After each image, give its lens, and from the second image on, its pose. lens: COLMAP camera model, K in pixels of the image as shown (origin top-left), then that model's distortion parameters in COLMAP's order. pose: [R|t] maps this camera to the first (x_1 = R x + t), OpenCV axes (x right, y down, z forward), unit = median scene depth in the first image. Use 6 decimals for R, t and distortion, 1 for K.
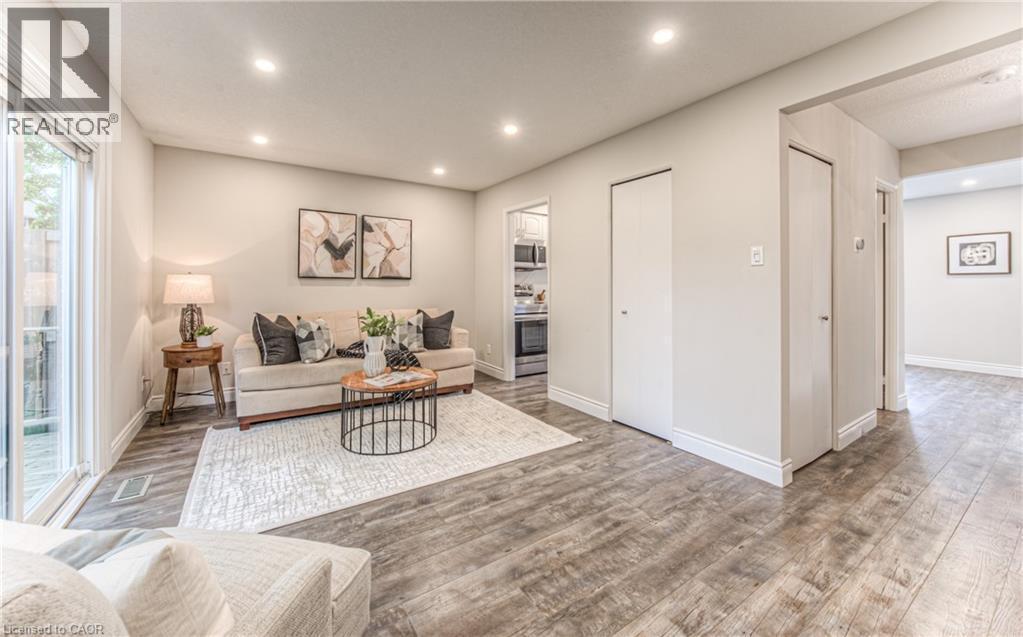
lens RADIAL K [[398.8, 0, 516.6], [0, 398.8, 291.7], [0, 0, 1]] dist [0.000197, -0.000052]
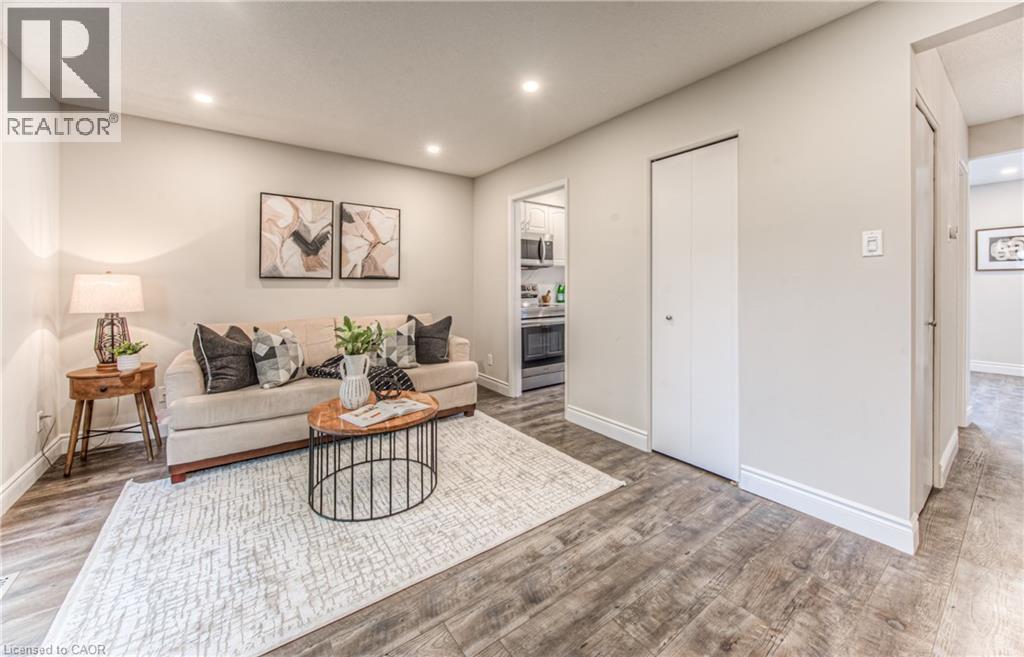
lens RADIAL K [[392.6, 0, 515.5], [0, 392.6, 288.4], [0, 0, 1]] dist [-0.002733, -0.000573]
pose [[0.999192, -0.007459, 0.039491, -0.070622], [0.007808, 0.999932, -0.008695, -0.003621], [-0.039423, 0.008996, 0.999182, 0.216446]]
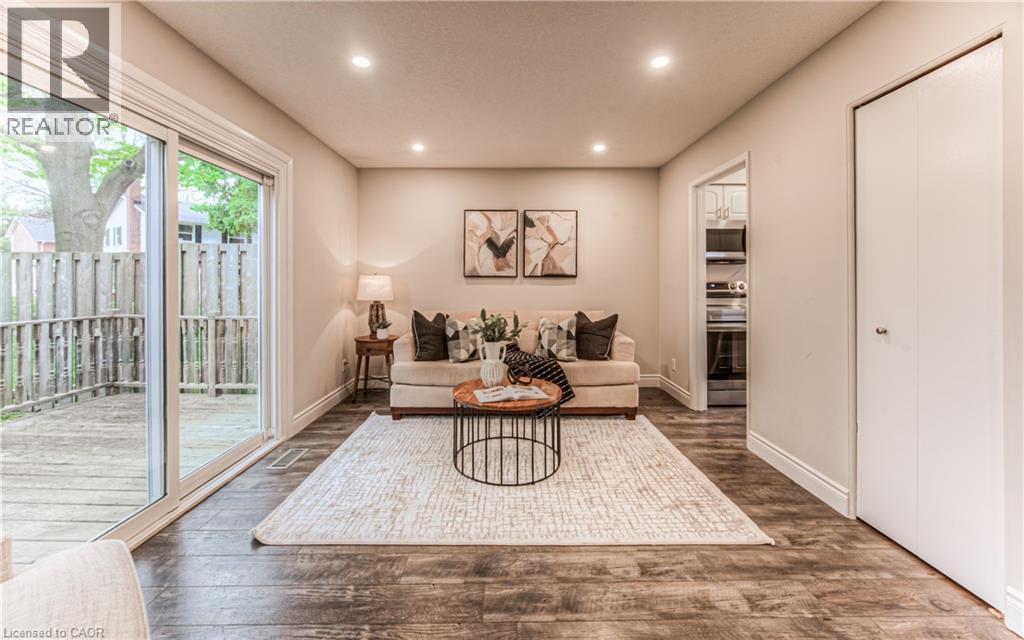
lens RADIAL K [[394.1, 0, 515.4], [0, 394.1, 285.4], [0, 0, 1]] dist [-0.001426, -0.000415]
pose [[0.831320, -0.001826, -0.555791, 0.152956], [-0.004445, 0.999941, -0.009933, -0.003987], [0.555776, 0.010728, 0.831263, 0.264295]]
